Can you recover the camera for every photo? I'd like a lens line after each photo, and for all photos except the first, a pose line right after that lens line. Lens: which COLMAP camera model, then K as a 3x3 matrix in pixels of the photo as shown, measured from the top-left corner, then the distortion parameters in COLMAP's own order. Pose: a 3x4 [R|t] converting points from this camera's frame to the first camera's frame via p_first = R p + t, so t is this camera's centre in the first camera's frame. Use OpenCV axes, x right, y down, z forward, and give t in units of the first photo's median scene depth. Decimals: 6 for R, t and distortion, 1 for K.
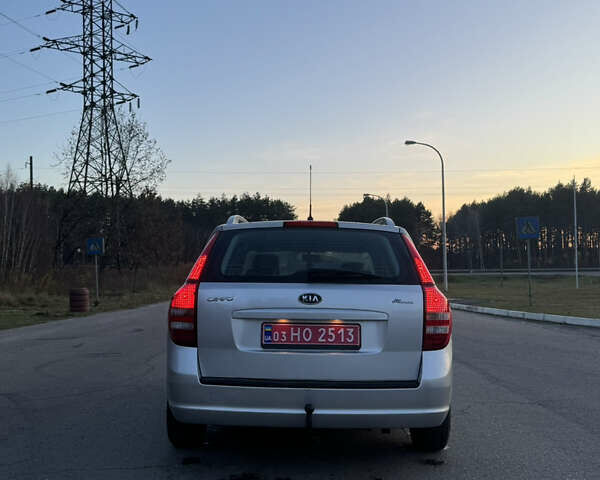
lens RADIAL K [[682.2, 0, 300.7], [0, 682.2, 241.4], [0, 0, 1]] dist [0.108075, 0.000000]
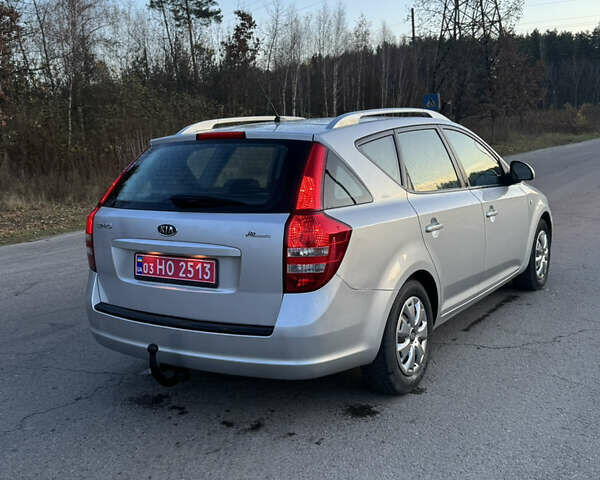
lens RADIAL K [[682.2, 0, 303.4], [0, 682.2, 242.3], [0, 0, 1]] dist [0.108075, 0.000000]
pose [[0.856341, 0.036251, -0.515136, 0.632626], [0.077568, 0.977187, 0.197711, -0.064826], [0.510551, -0.209266, 0.833994, 0.333791]]
